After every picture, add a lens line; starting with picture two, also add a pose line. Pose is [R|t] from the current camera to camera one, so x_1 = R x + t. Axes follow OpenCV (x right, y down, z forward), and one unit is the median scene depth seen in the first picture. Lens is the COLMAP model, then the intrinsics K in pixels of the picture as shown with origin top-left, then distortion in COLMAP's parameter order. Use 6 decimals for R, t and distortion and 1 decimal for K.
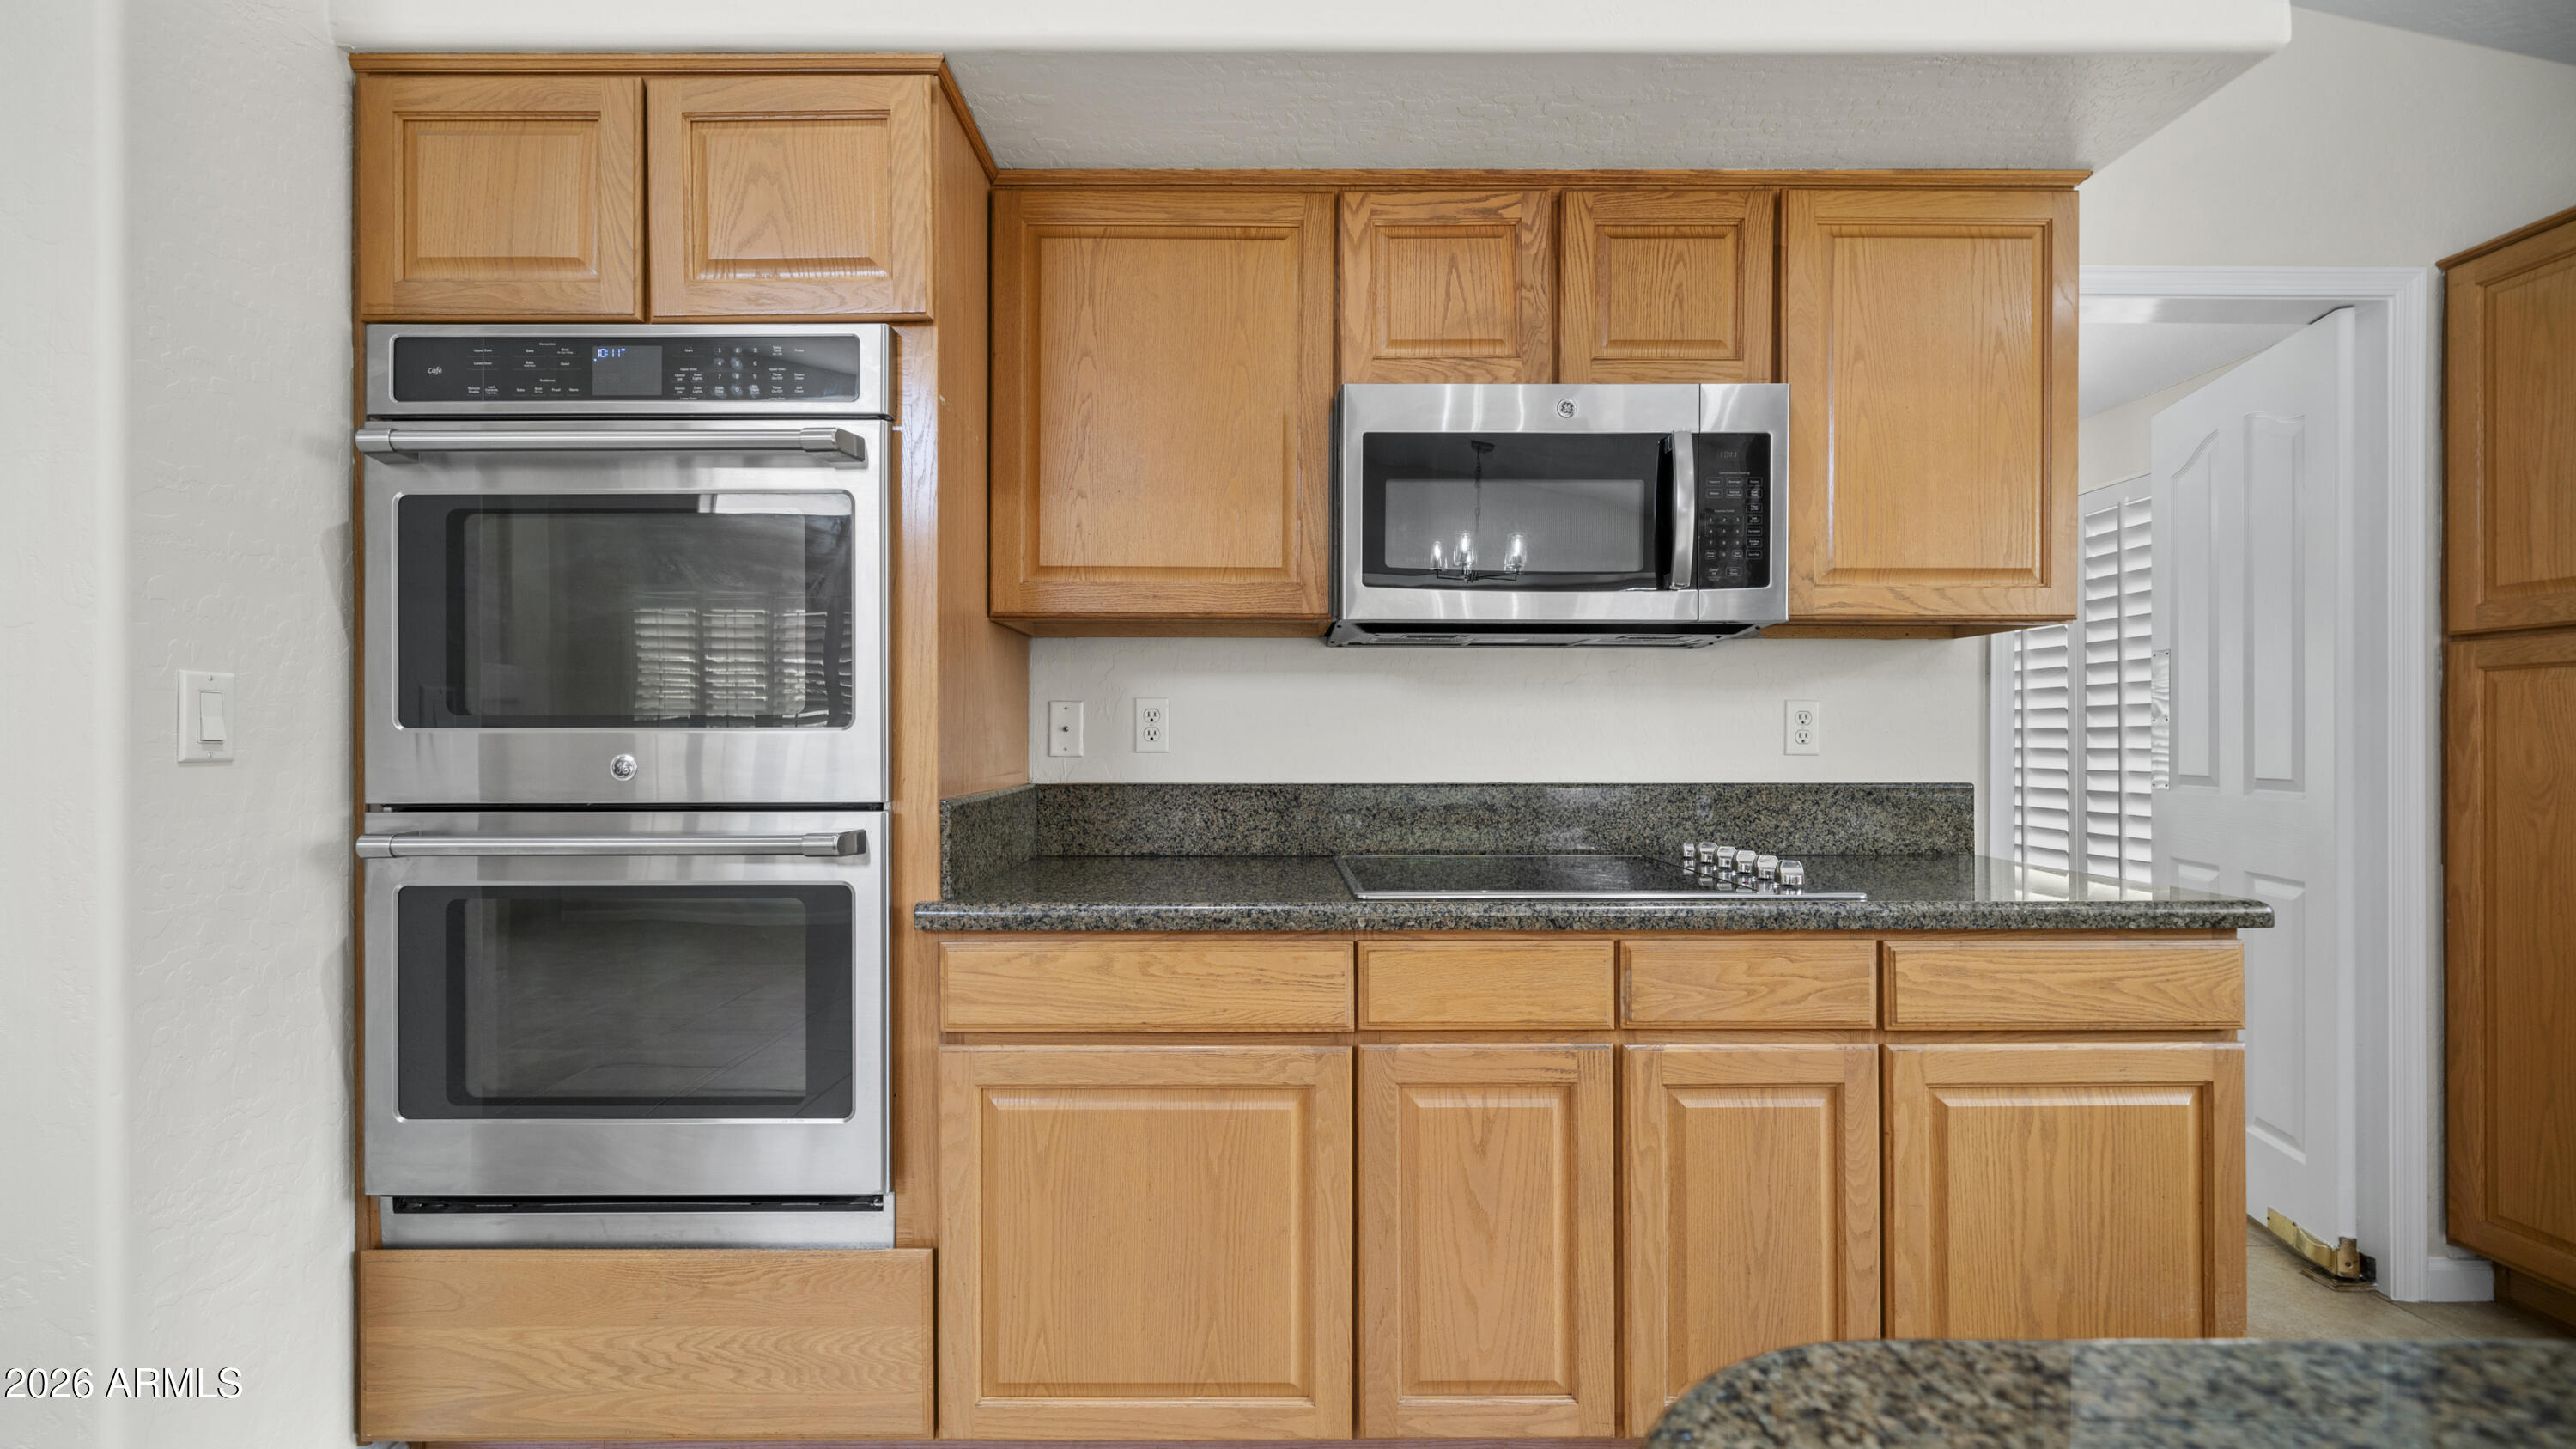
lens RADIAL K [[1053.5, 0, 1257.8], [0, 1053.5, 733.7], [0, 0, 1]] dist [-0.001713, 0.000067]
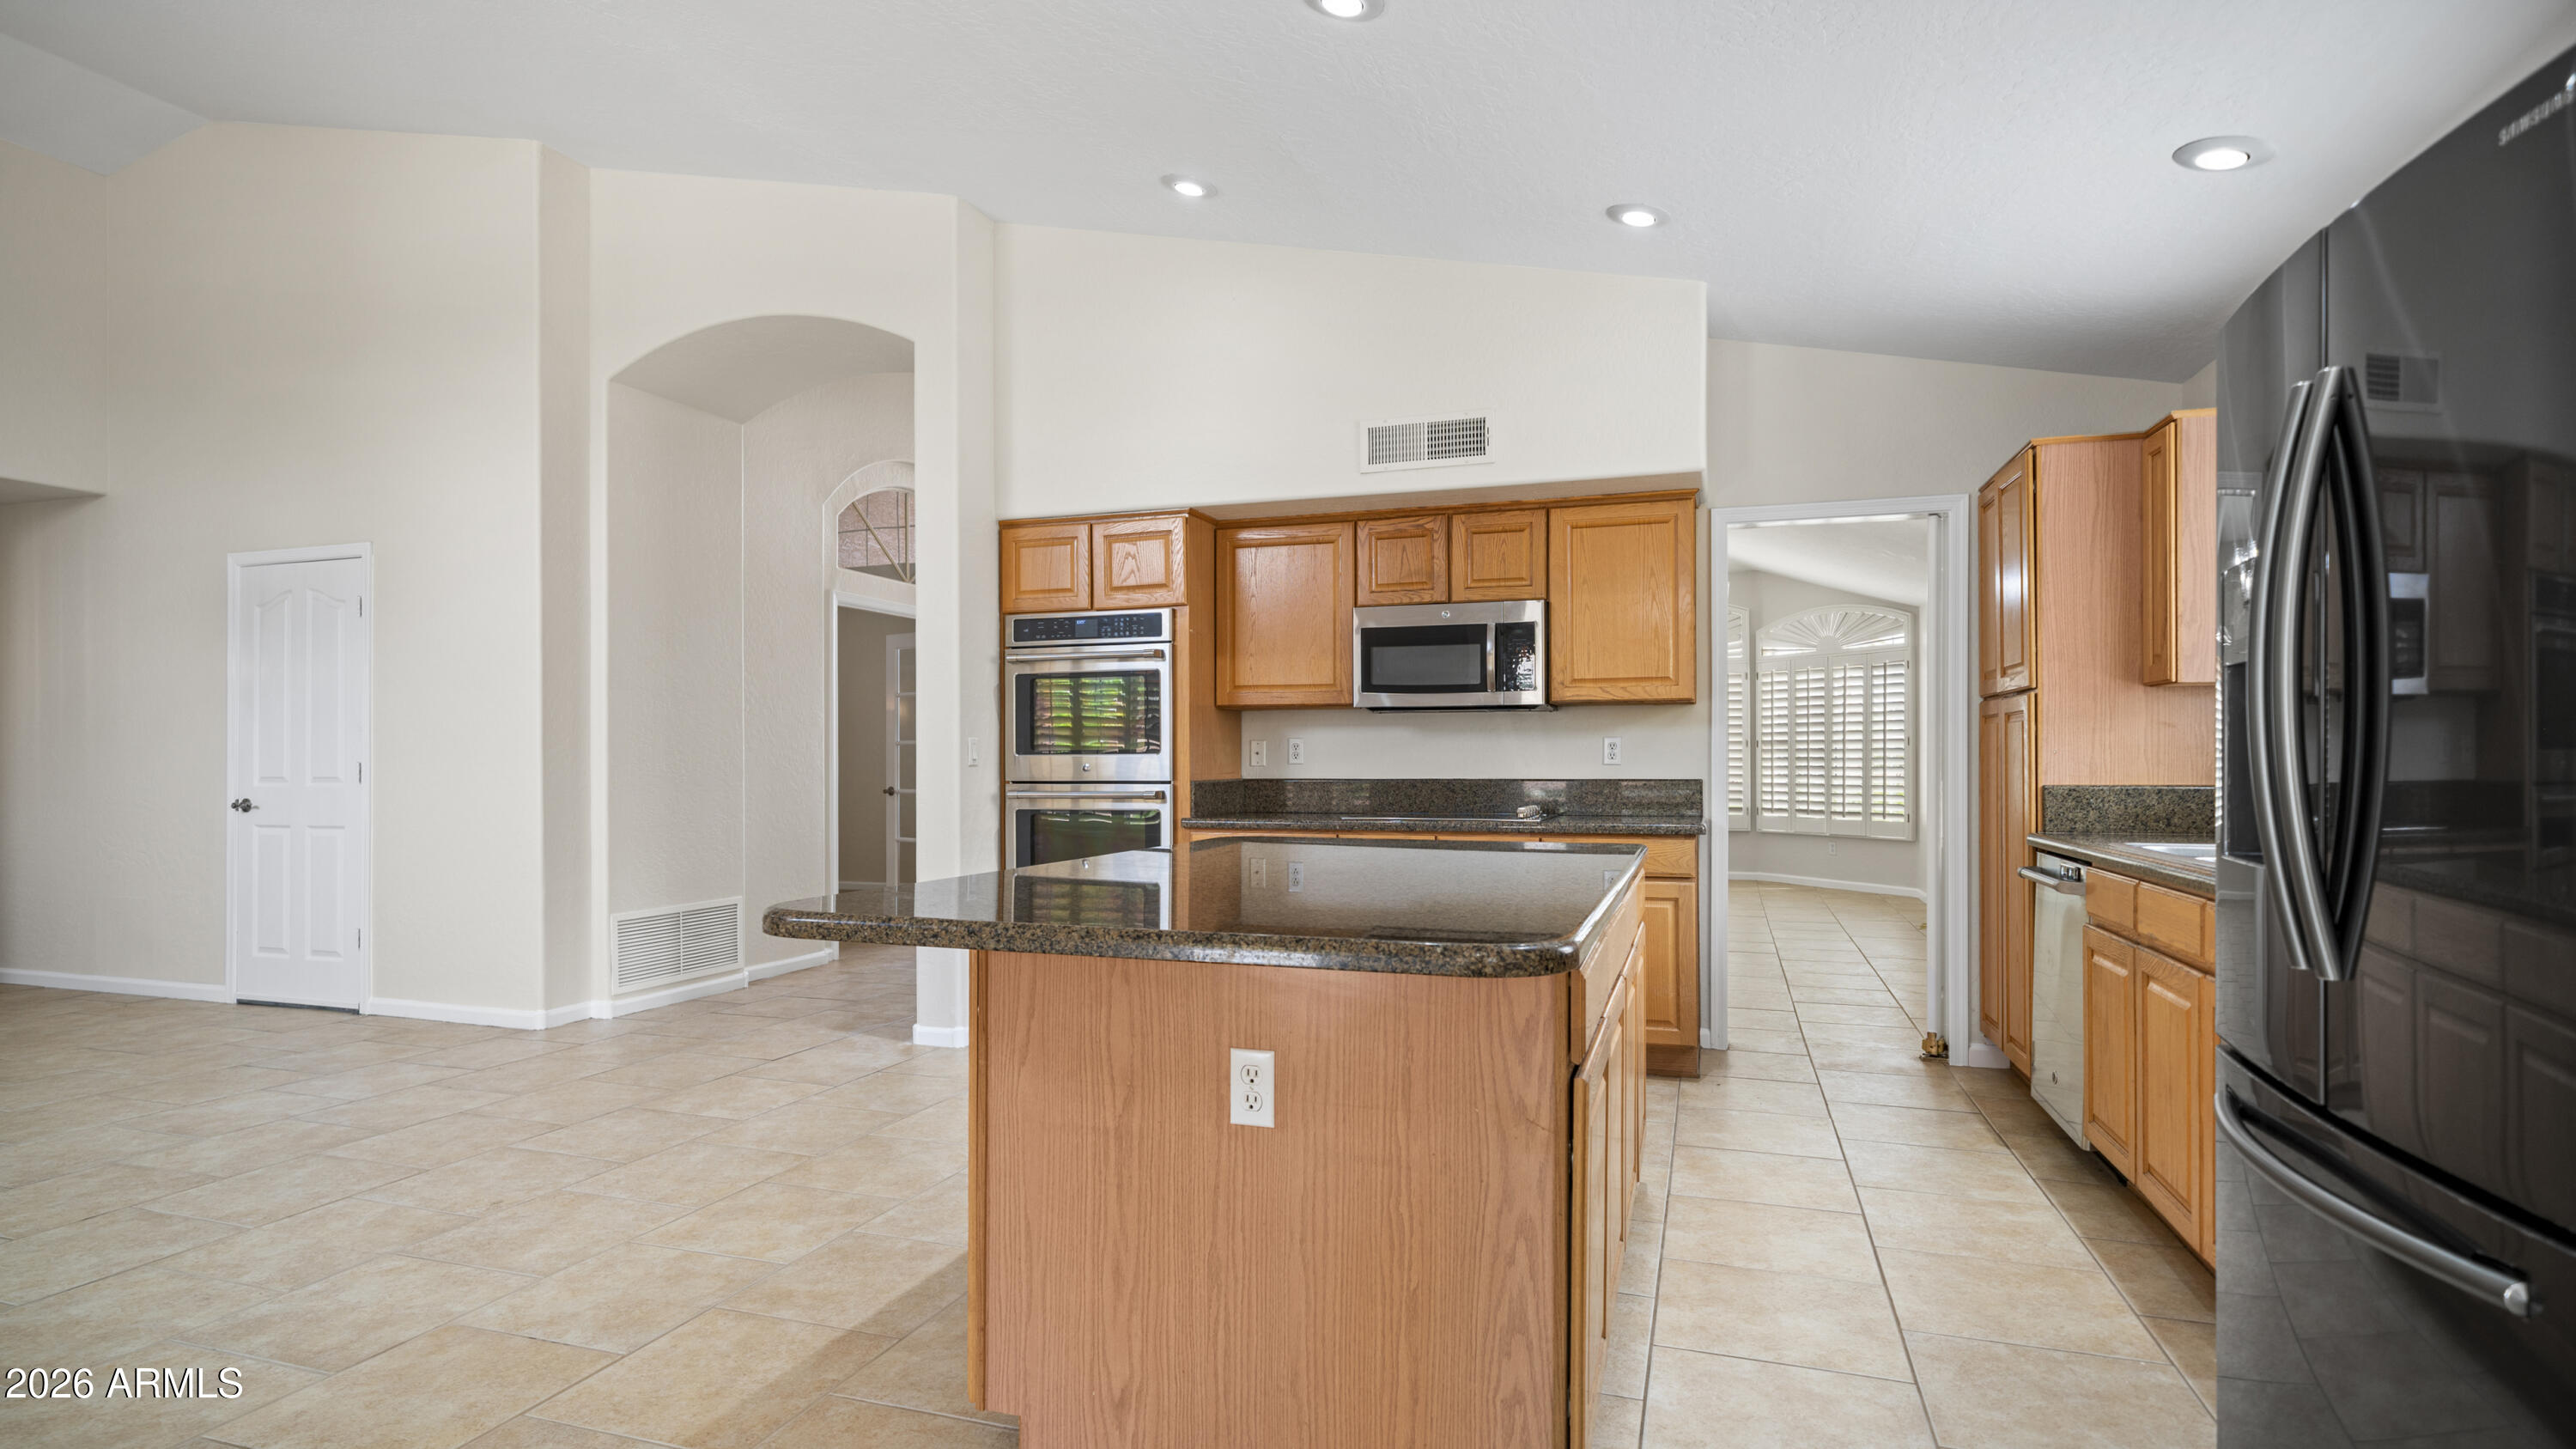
lens RADIAL K [[1327.8, 0, 1245.1], [0, 1327.8, 755.4], [0, 0, 1]] dist [0.002146, 0.000458]
pose [[0.942145, -0.004509, -0.335174, 0.988385], [0.004606, 0.999989, -0.000506, 0.000778], [0.335173, -0.001067, 0.942156, -2.198792]]
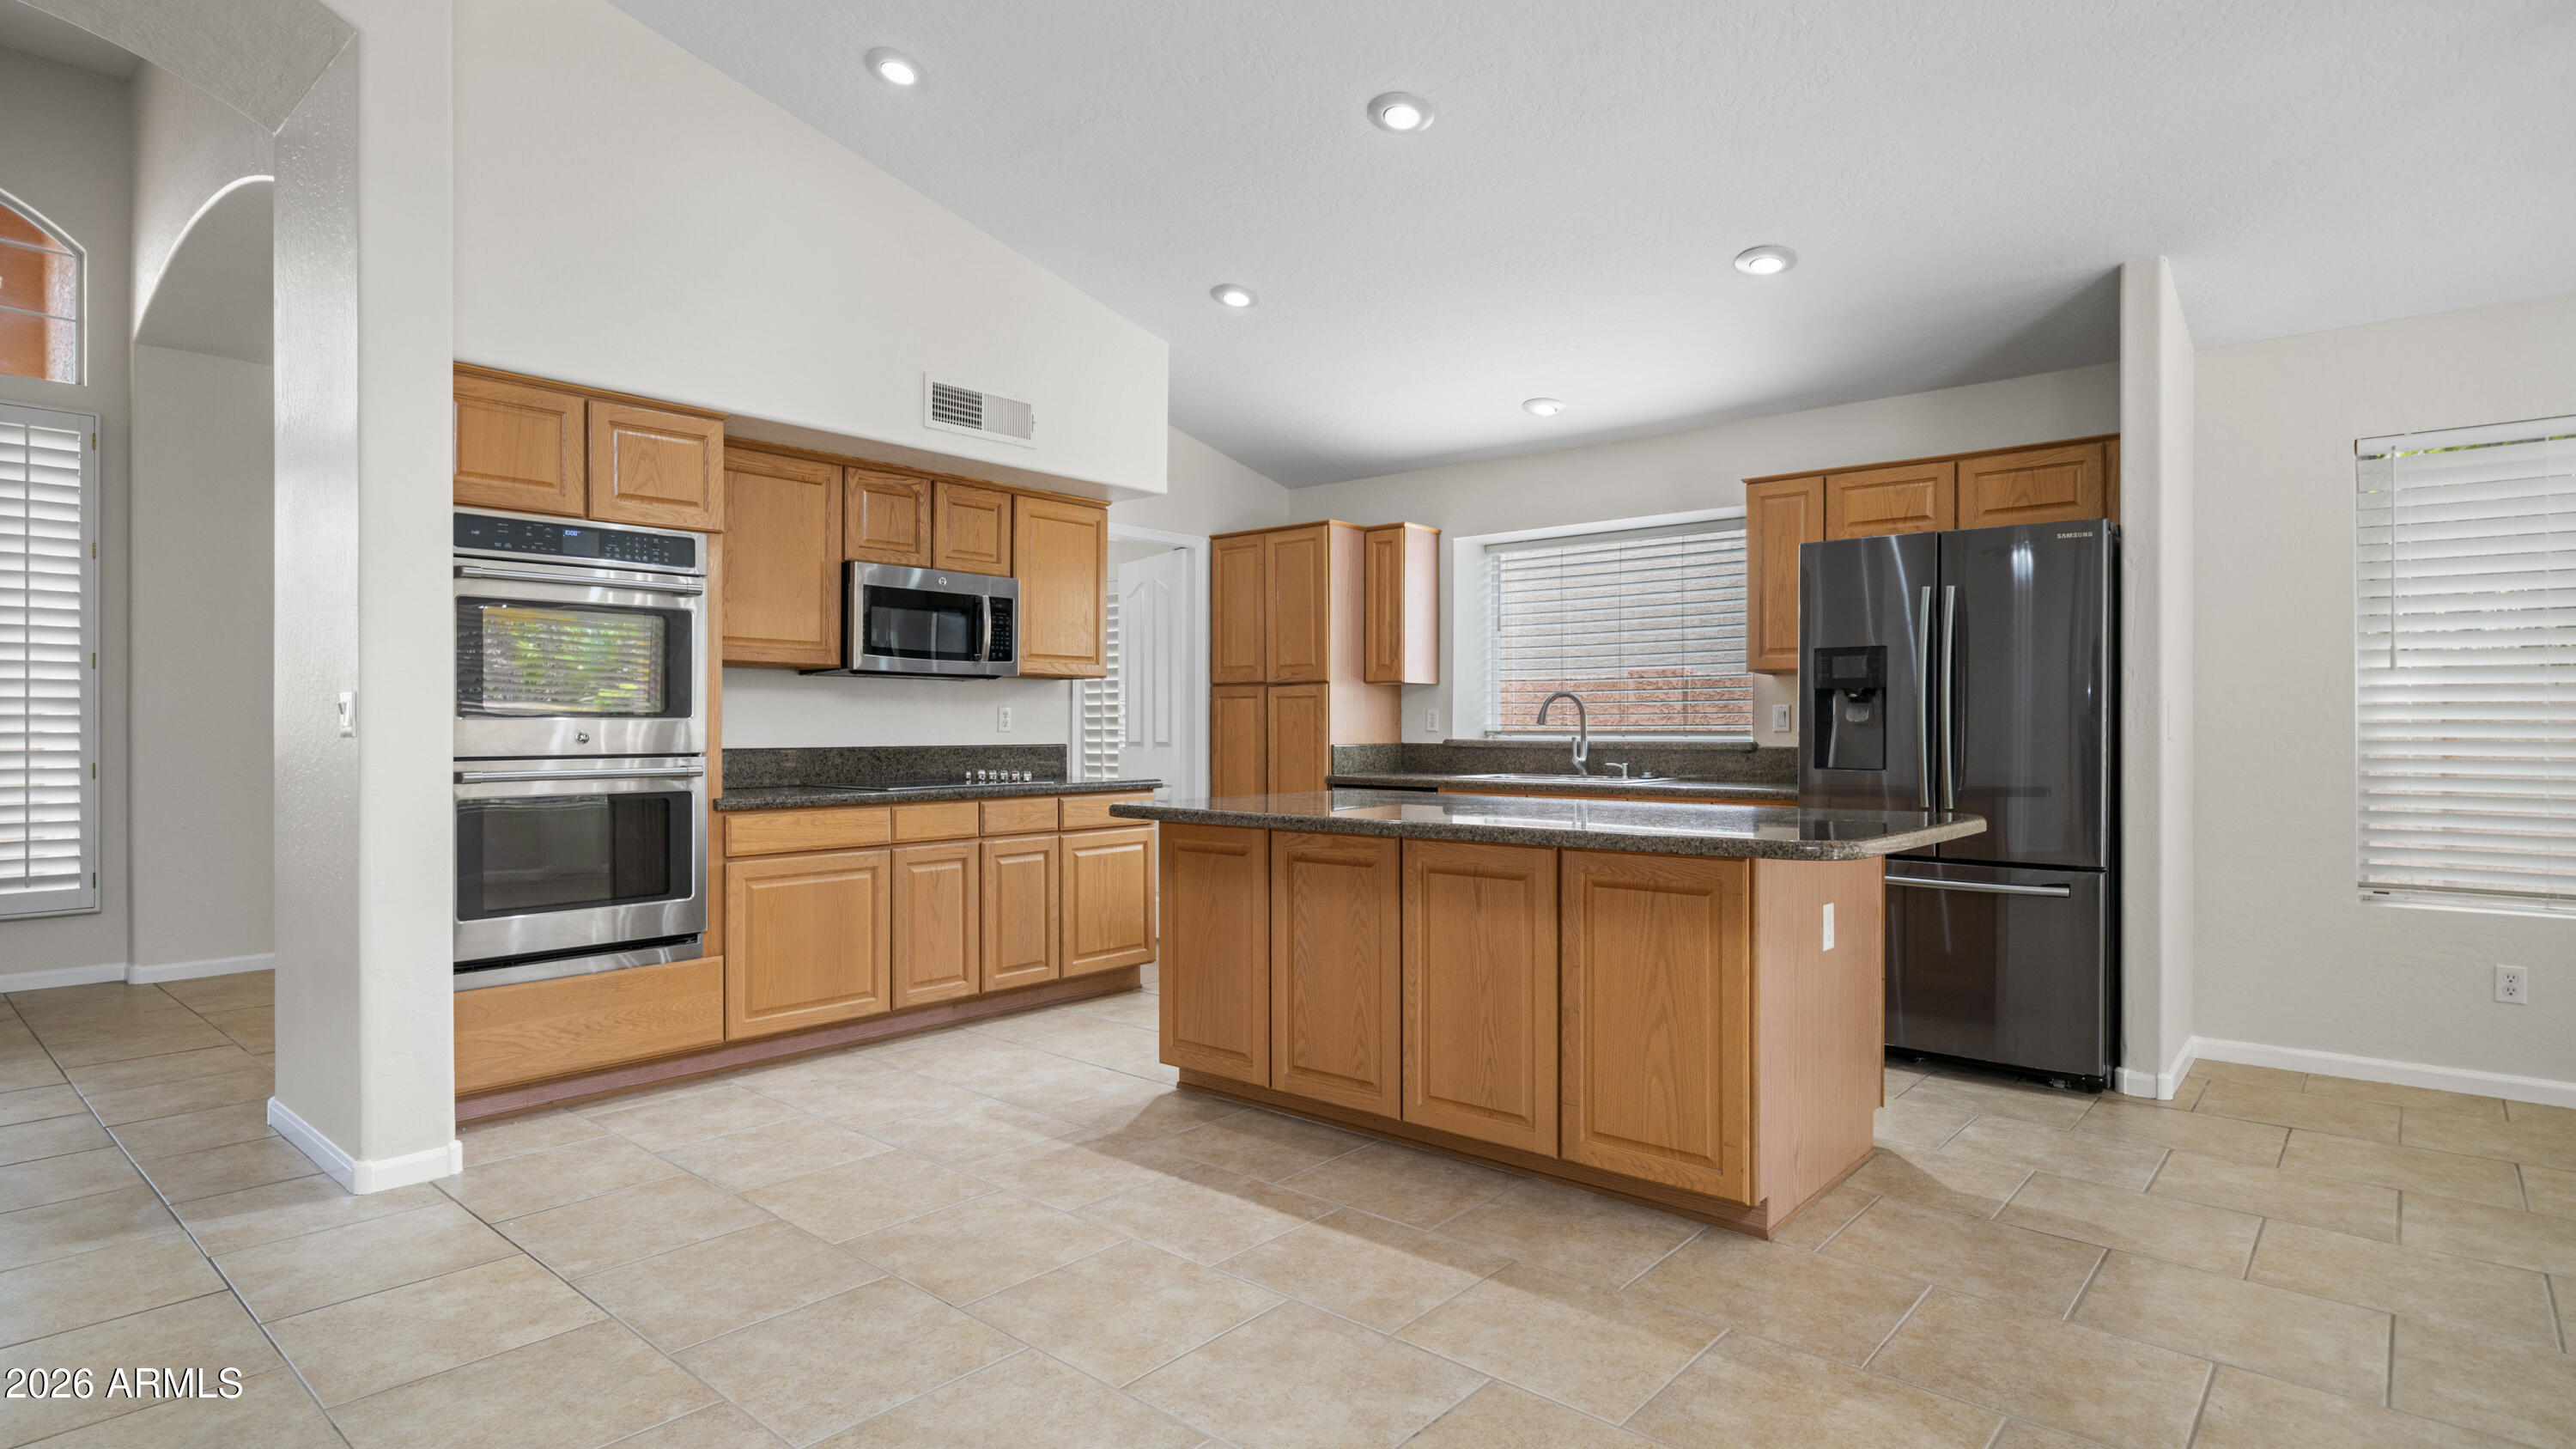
lens RADIAL K [[1313.1, 0, 1288.0], [0, 1313.1, 724.5], [0, 0, 1]] dist [0.001450, 0.000091]
pose [[0.647048, 0.001101, 0.762449, -1.635115], [-0.002738, 0.999996, 0.000880, 0.001061], [-0.762445, -0.002657, 0.647048, -1.672221]]
